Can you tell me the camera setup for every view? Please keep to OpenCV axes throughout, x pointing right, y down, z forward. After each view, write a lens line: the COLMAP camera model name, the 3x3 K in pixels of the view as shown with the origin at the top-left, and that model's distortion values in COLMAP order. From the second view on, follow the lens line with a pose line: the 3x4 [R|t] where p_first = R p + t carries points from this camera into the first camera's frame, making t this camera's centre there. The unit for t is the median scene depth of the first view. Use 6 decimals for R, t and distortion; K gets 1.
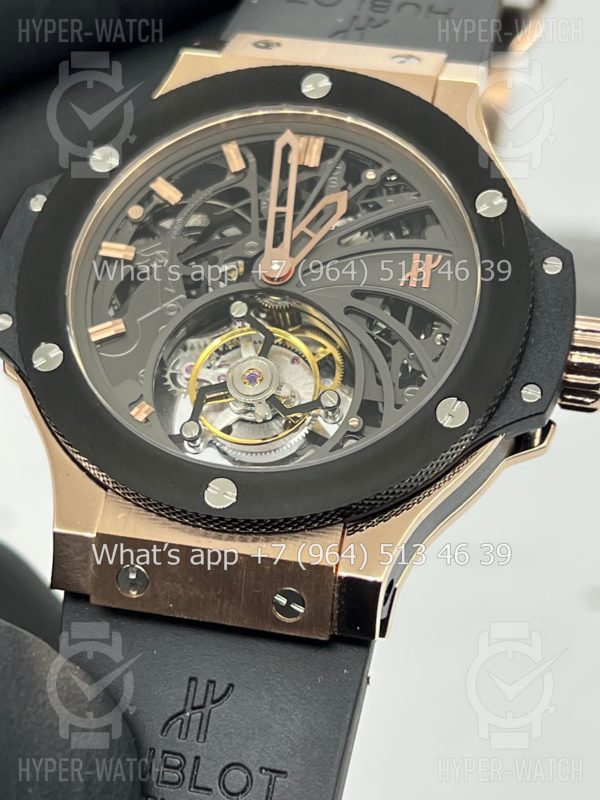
lens RADIAL K [[1789.9, 0, 291.8], [0, 1789.9, 394.6], [0, 0, 1]] dist [0.249181, 0.000000]
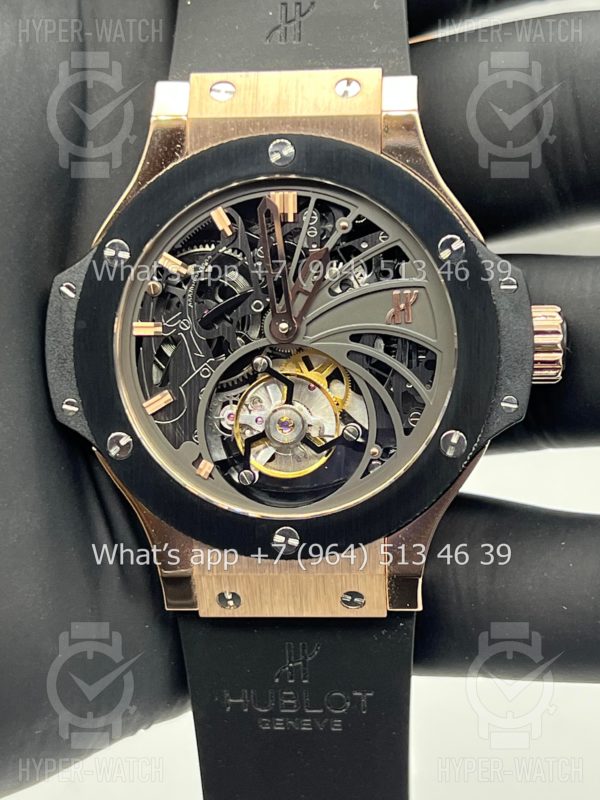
lens RADIAL K [[1789.9, 0, 304.0], [0, 1789.9, 398.6], [0, 0, 1]] dist [0.249181, 0.000000]
pose [[0.977187, -0.212071, 0.011498, -0.019409], [0.181162, 0.860570, 0.476025, -0.600070], [-0.110846, -0.463082, 0.879357, -0.081653]]
